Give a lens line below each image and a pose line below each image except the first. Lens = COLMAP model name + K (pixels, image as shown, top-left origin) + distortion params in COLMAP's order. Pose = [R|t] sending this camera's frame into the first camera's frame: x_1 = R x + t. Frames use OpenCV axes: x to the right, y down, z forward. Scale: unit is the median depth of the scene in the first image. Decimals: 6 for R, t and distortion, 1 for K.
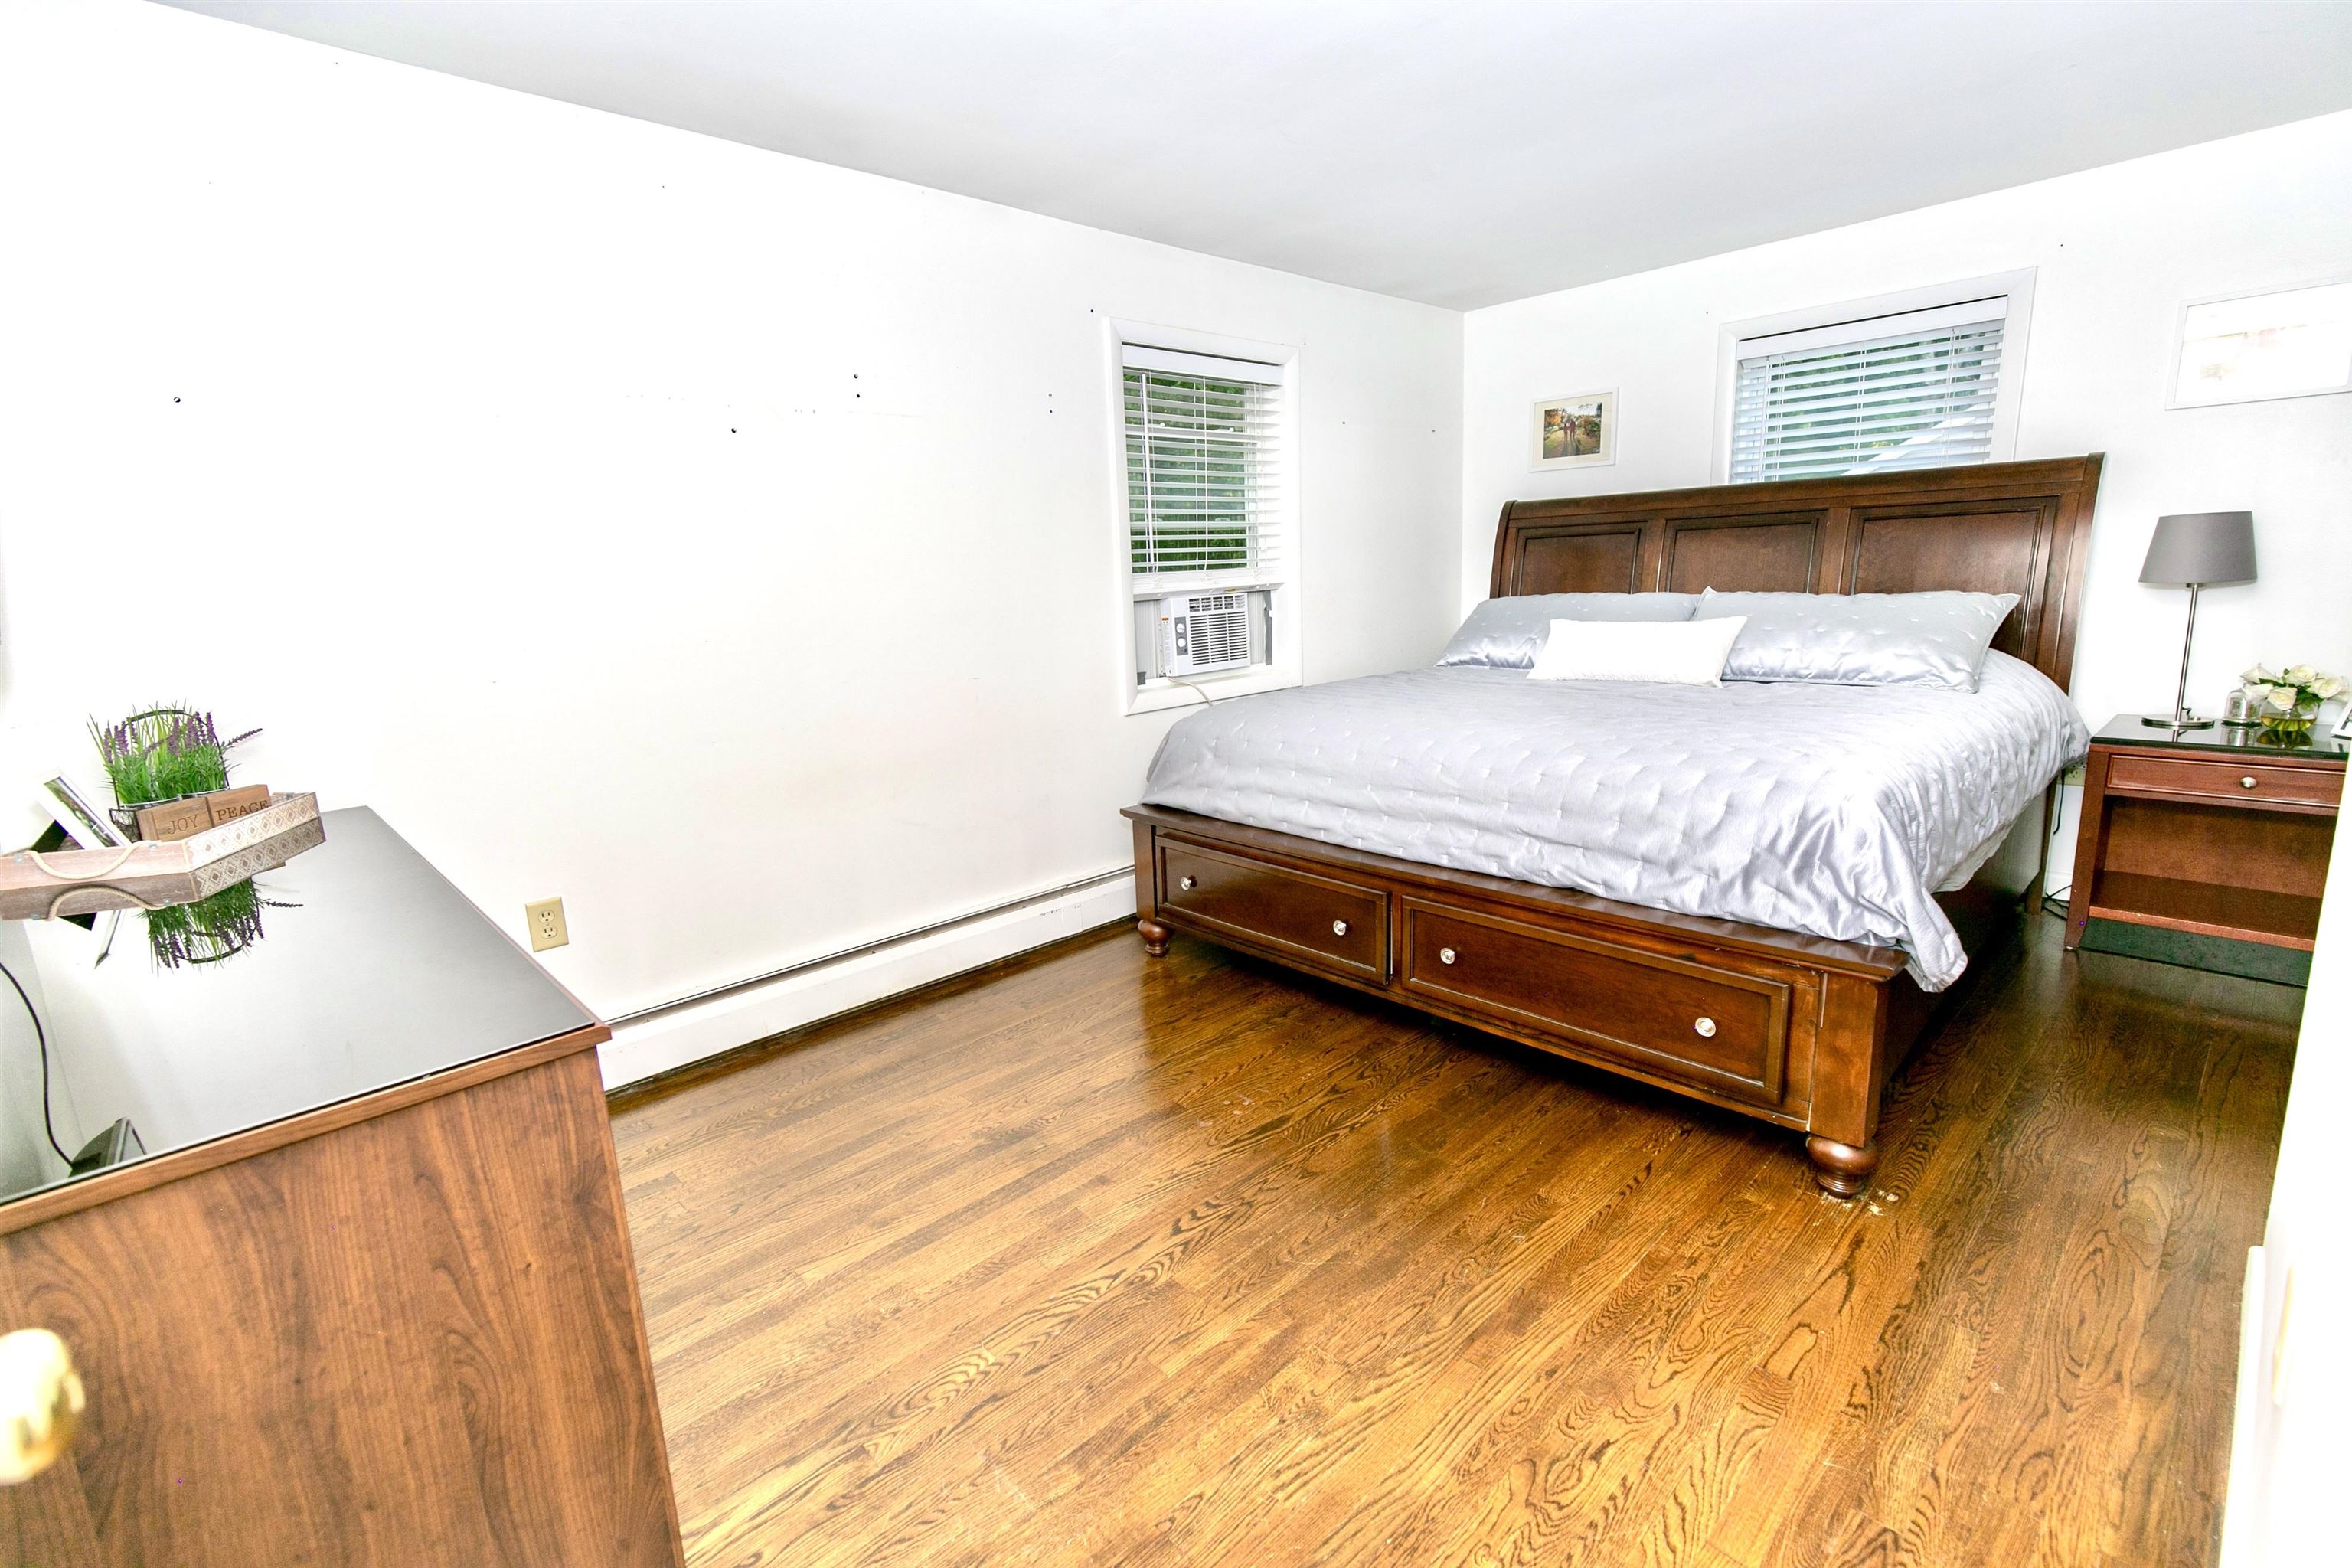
lens RADIAL K [[1050.5, 0, 1189.9], [0, 1050.5, 776.7], [0, 0, 1]] dist [0.012197, -0.000215]
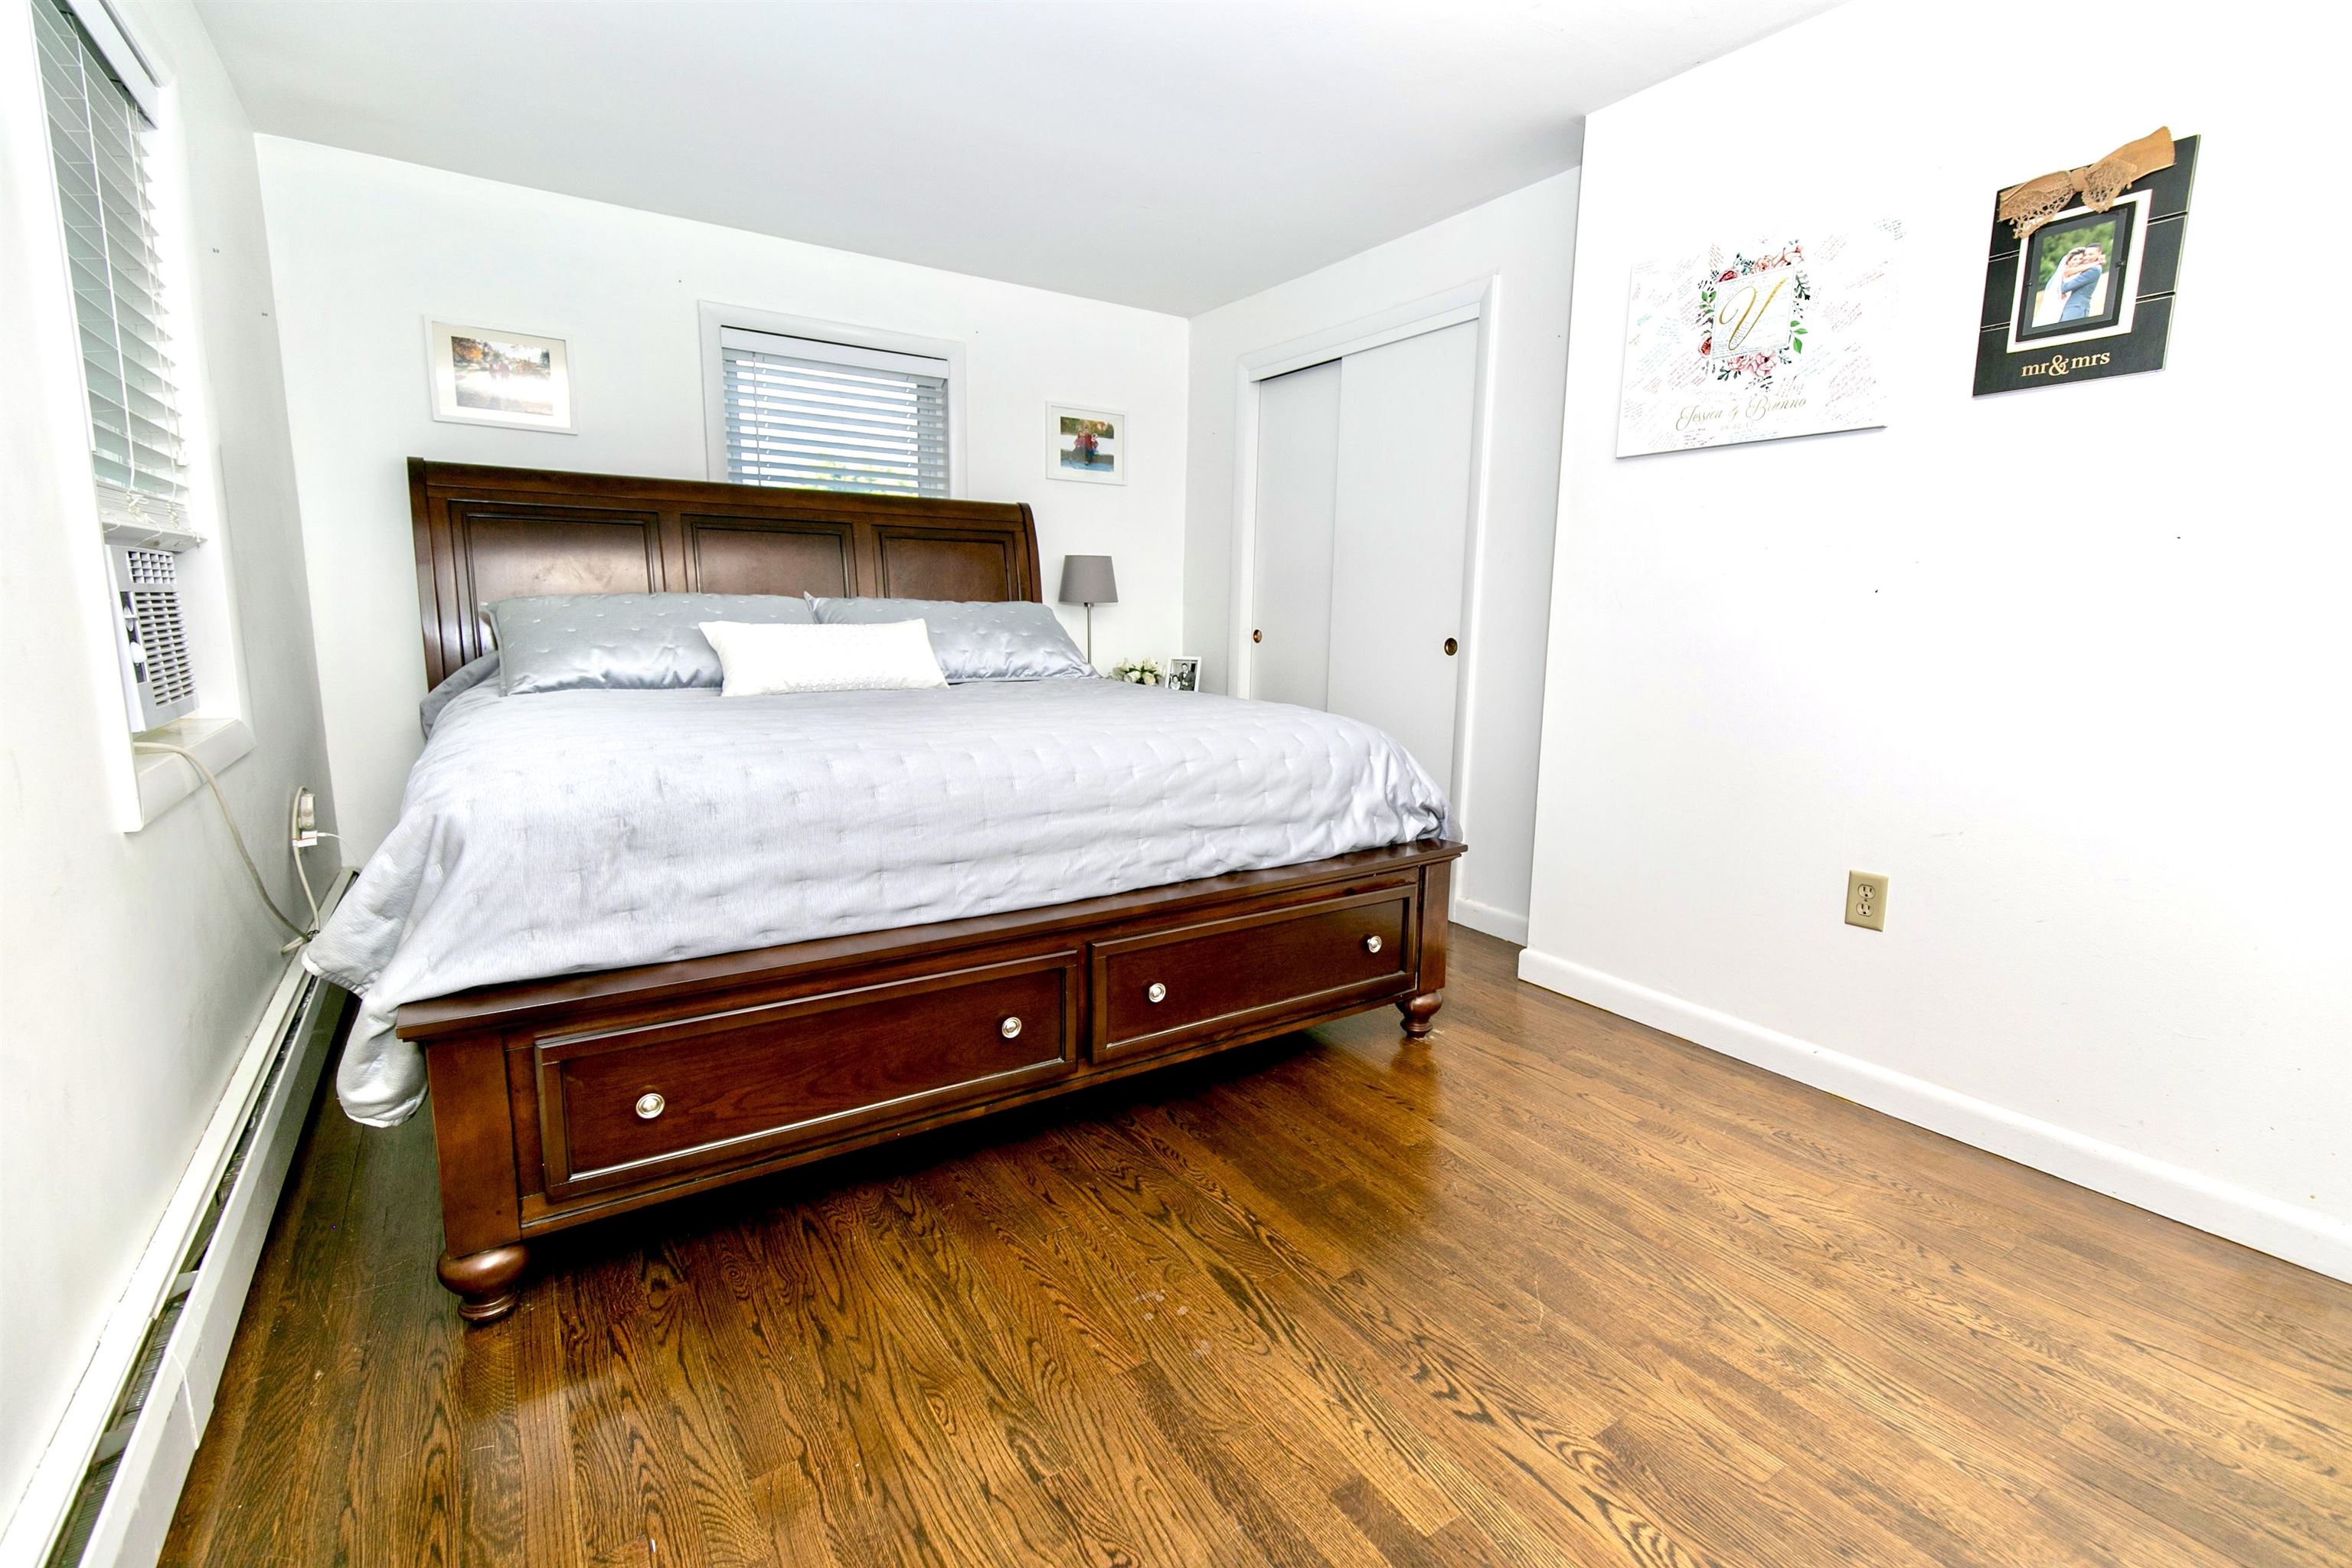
lens RADIAL K [[1050.5, 0, 1189.9], [0, 1050.5, 776.7], [0, 0, 1]] dist [0.012197, -0.000215]
pose [[0.171934, -0.114905, 0.978384, -0.526592], [0.171416, 0.981512, 0.085149, -0.061923], [-0.970080, 0.153071, 0.188452, 0.764533]]
